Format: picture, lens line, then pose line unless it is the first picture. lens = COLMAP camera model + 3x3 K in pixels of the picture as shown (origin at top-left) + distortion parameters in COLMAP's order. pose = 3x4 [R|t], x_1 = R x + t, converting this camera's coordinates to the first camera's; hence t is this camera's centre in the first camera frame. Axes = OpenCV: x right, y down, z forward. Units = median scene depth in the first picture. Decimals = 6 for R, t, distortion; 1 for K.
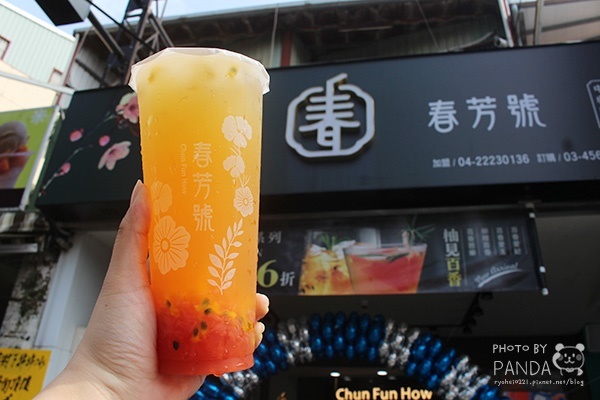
lens RADIAL K [[476.4, 0, 300.4], [0, 476.4, 207.4], [0, 0, 1]] dist [-0.117990, 0.012676]
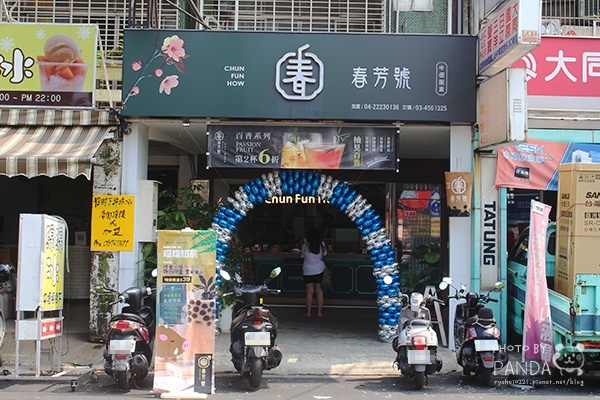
lens RADIAL K [[729.1, 0, 300.0], [0, 729.1, 200.0], [0, 0, 1]] dist [-0.067023, 0.010421]
pose [[0.979715, -0.020988, 0.199292, -0.519181], [-0.062497, 0.912899, 0.403372, -0.901777], [-0.190400, -0.407645, 0.893070, -1.748521]]
